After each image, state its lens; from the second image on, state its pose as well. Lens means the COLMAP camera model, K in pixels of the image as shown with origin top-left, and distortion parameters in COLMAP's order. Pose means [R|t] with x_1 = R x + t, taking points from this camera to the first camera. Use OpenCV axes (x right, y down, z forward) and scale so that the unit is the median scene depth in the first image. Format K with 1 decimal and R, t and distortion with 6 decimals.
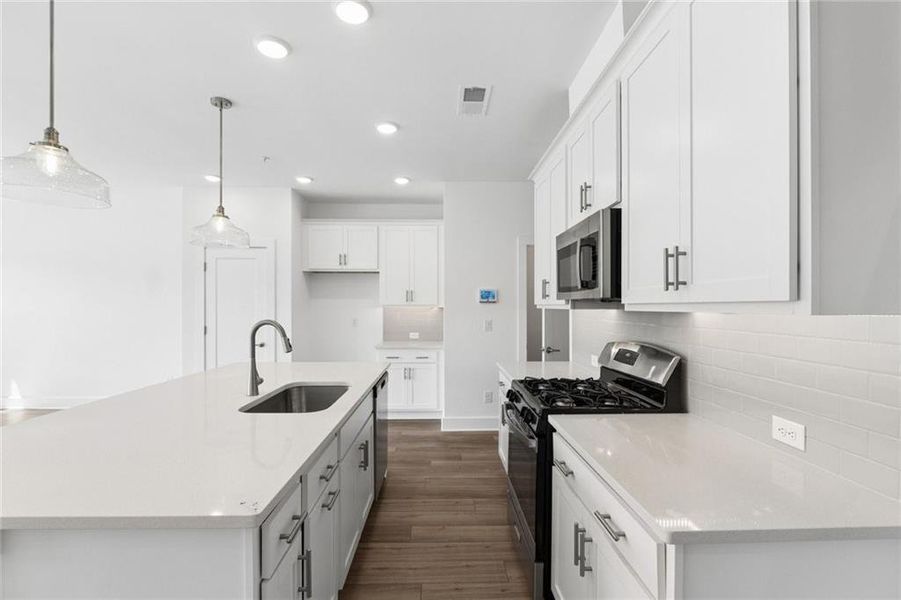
lens RADIAL K [[422.6, 0, 451.1], [0, 422.6, 307.9], [0, 0, 1]] dist [-0.000669, -0.000016]
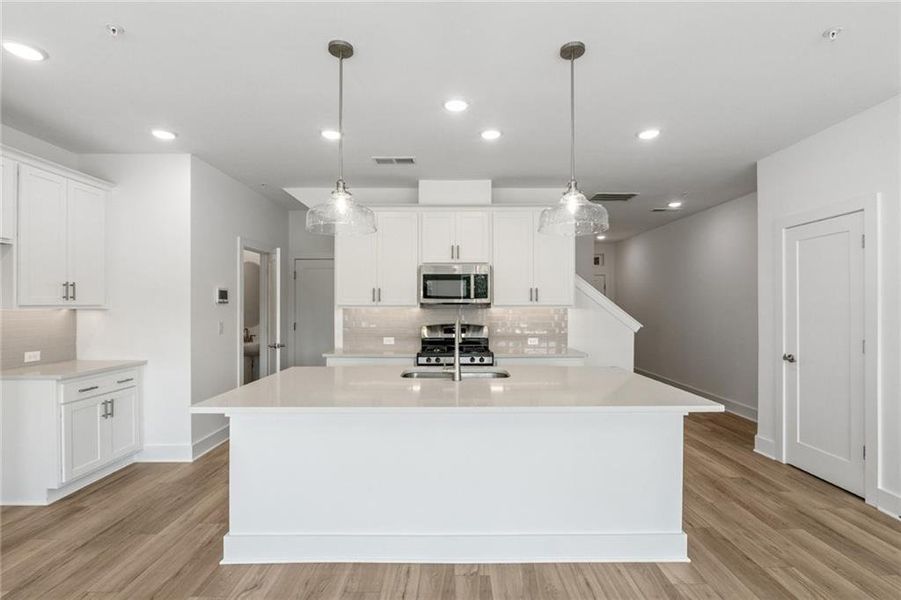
lens RADIAL K [[422.6, 0, 451.1], [0, 422.6, 307.9], [0, 0, 1]] dist [-0.000669, -0.000016]
pose [[0.020710, -0.005487, 0.999770, -0.800631], [0.001263, 0.999984, 0.005462, -0.006958], [-0.999785, 0.001150, 0.020717, 0.470879]]
